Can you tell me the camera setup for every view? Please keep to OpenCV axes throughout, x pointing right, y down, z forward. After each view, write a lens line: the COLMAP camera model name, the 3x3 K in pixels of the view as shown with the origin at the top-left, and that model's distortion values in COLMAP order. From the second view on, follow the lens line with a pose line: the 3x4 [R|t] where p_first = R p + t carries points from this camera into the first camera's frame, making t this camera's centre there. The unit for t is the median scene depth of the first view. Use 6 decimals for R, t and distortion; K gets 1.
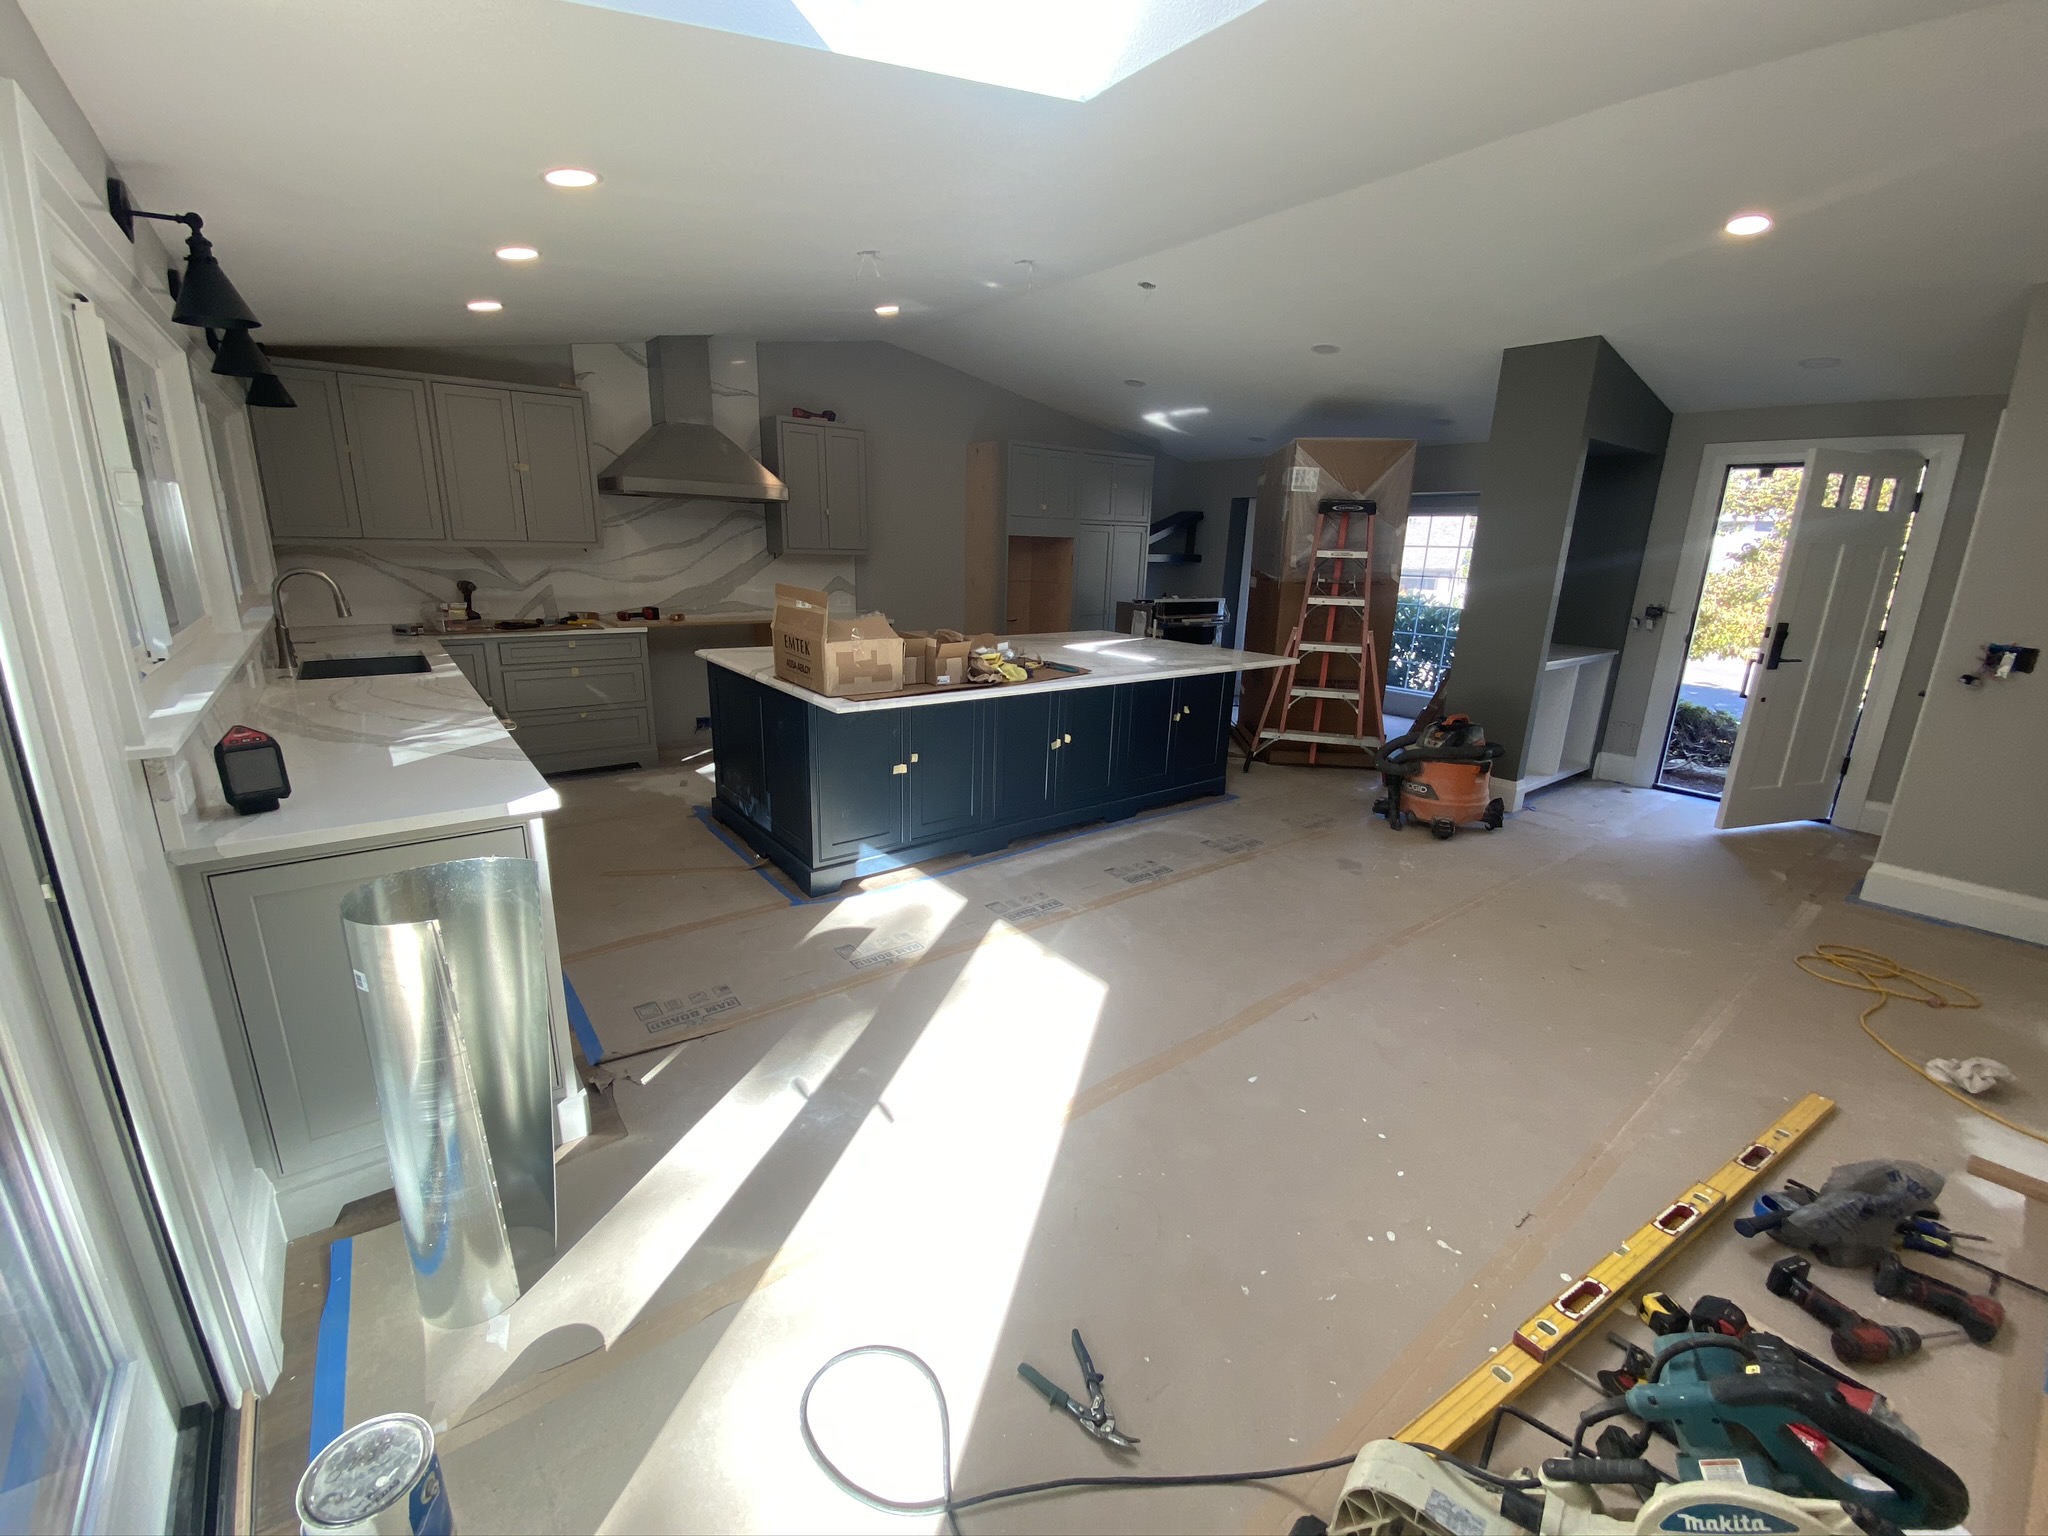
lens RADIAL K [[835.8, 0, 1024.0], [0, 835.8, 768.0], [0, 0, 1]] dist [-0.001753, -0.000126]
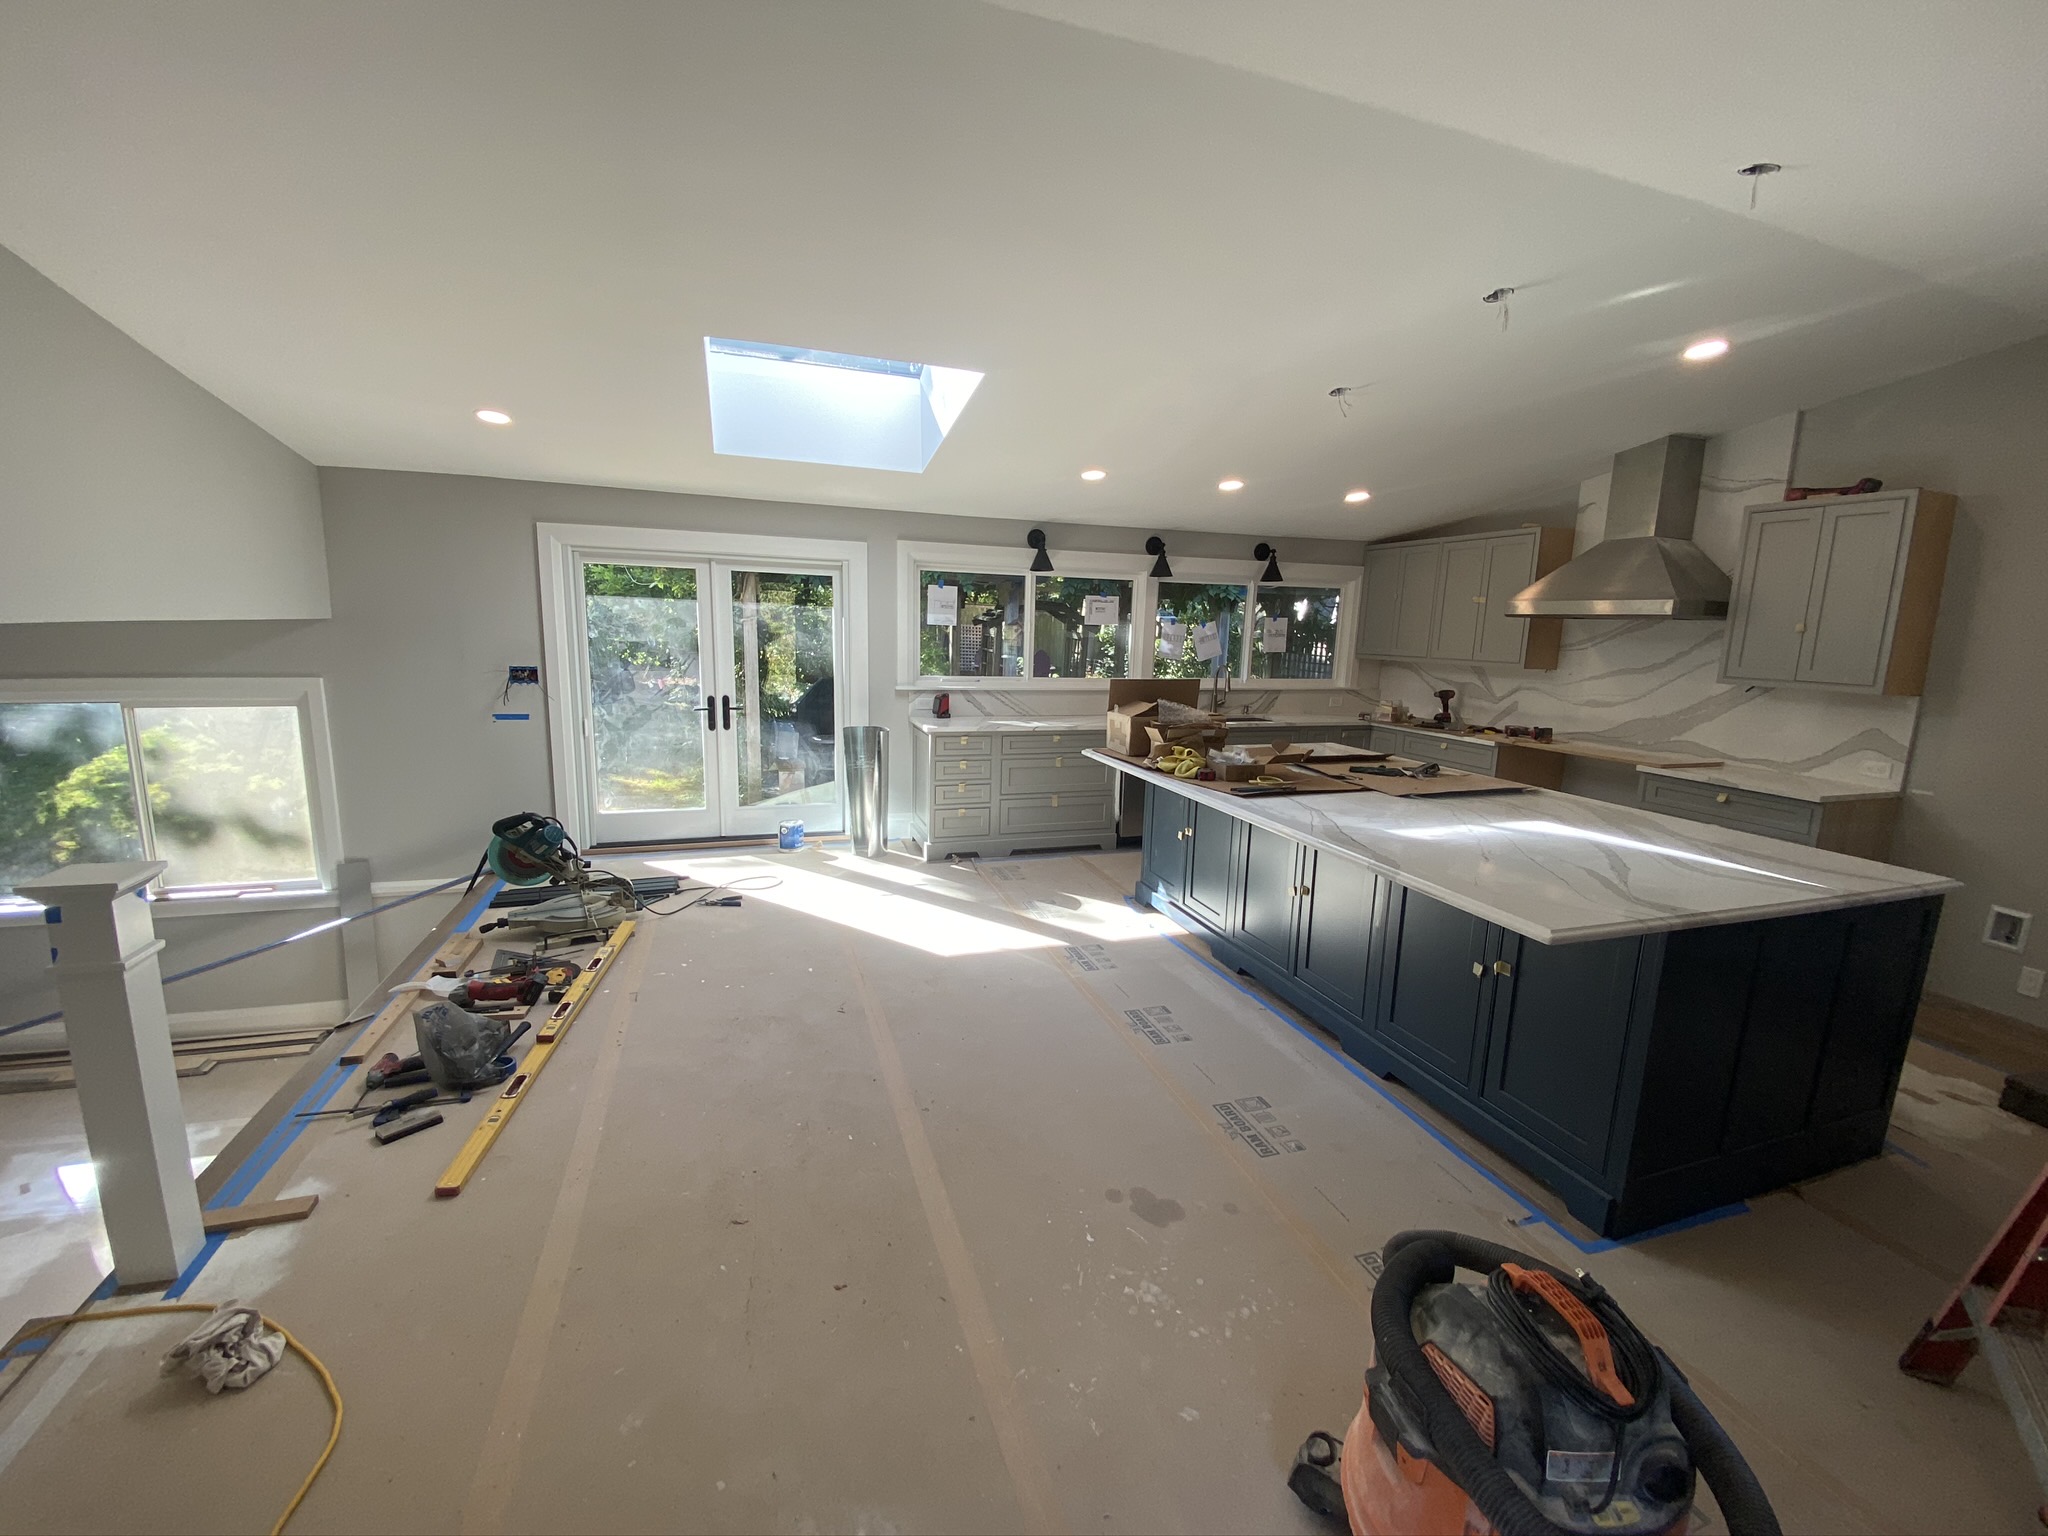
lens RADIAL K [[818.1, 0, 1015.2], [0, 818.1, 773.6], [0, 0, 1]] dist [0.038645, -0.034986]
pose [[-0.350961, 0.129347, -0.927414, 0.744597], [-0.280898, 0.930258, 0.236044, -0.216361], [0.893265, 0.343351, -0.290151, 0.816051]]
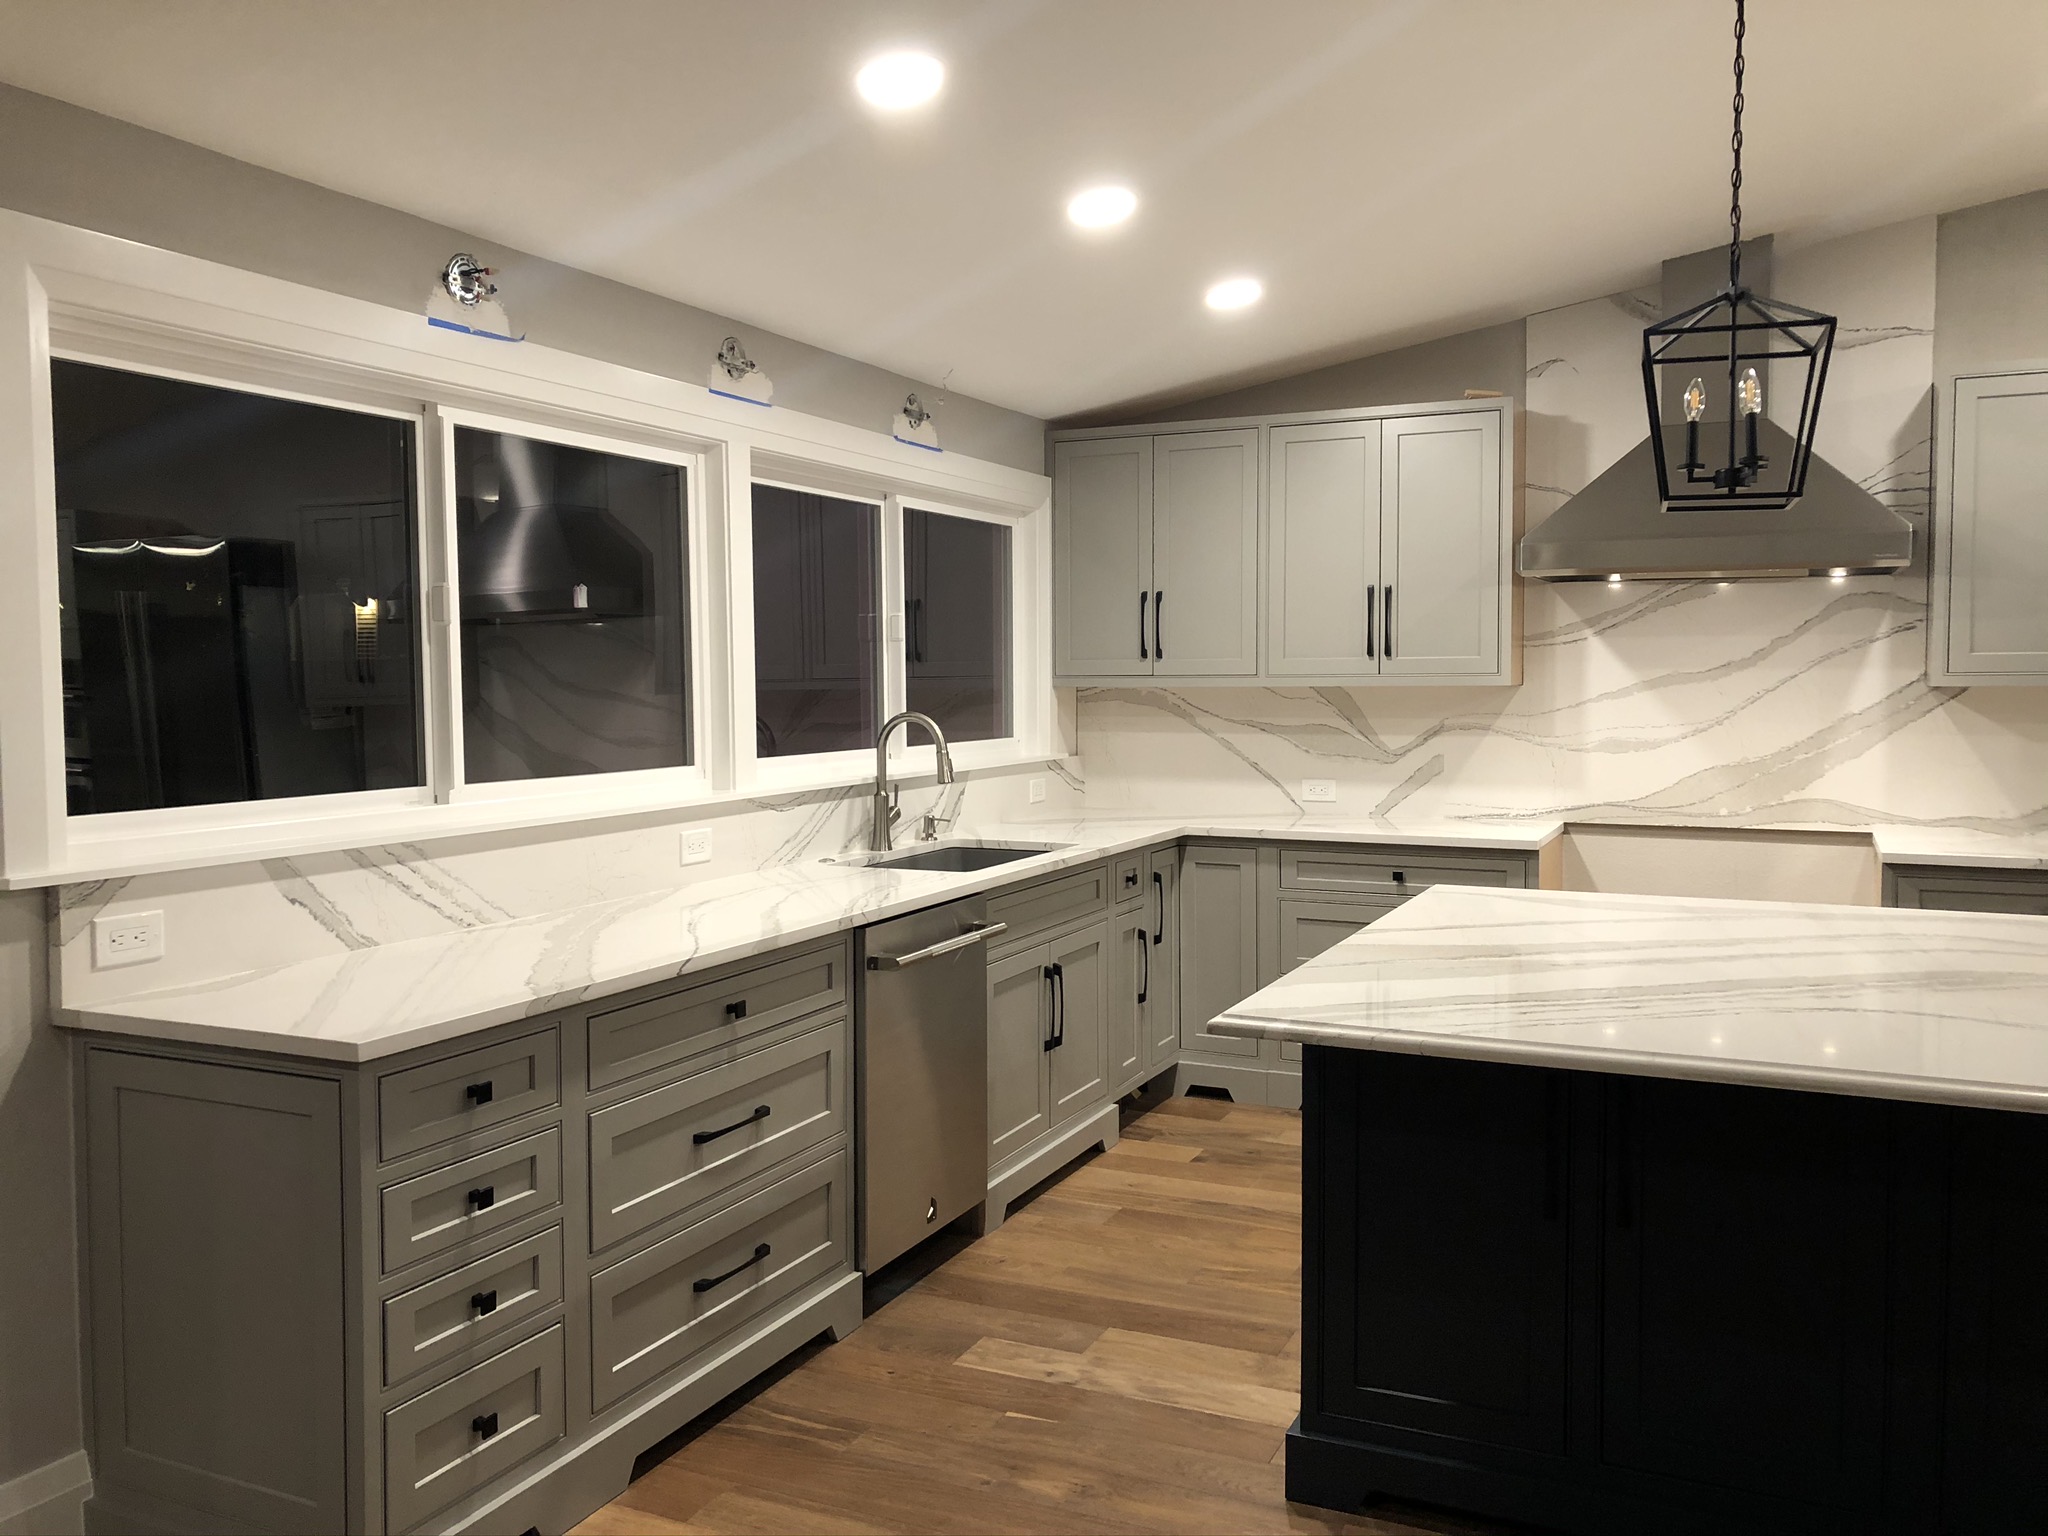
lens RADIAL K [[1665.9, 0, 1020.6], [0, 1665.9, 756.2], [0, 0, 1]] dist [0.089518, -0.160375]
pose [[0.446998, 0.014219, -0.894422, 0.291312], [-0.217084, 0.971709, -0.093043, -0.064158], [0.867795, 0.235755, 0.437439, 0.322021]]
